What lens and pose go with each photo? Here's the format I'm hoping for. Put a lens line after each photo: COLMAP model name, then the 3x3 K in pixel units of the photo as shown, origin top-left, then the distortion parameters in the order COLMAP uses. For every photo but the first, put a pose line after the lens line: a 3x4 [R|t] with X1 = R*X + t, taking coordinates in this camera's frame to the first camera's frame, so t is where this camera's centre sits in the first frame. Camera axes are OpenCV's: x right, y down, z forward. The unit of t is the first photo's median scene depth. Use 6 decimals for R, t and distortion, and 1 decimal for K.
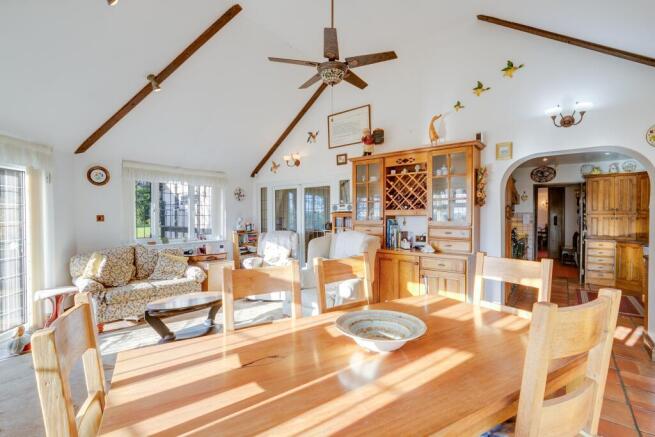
lens RADIAL K [[299.7, 0, 329.5], [0, 299.7, 220.9], [0, 0, 1]] dist [-0.003211, 0.000153]
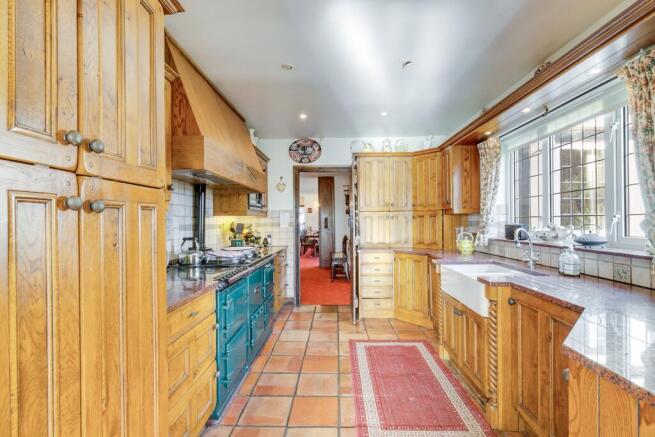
lens RADIAL K [[299.7, 0, 327.5], [0, 299.7, 217.9], [0, 0, 1]] dist [-0.003211, 0.000153]
pose [[0.804287, -0.002989, 0.594234, 0.367865], [0.018663, 0.999621, -0.020232, 0.003237], [-0.593948, 0.027362, 0.804038, 0.455712]]
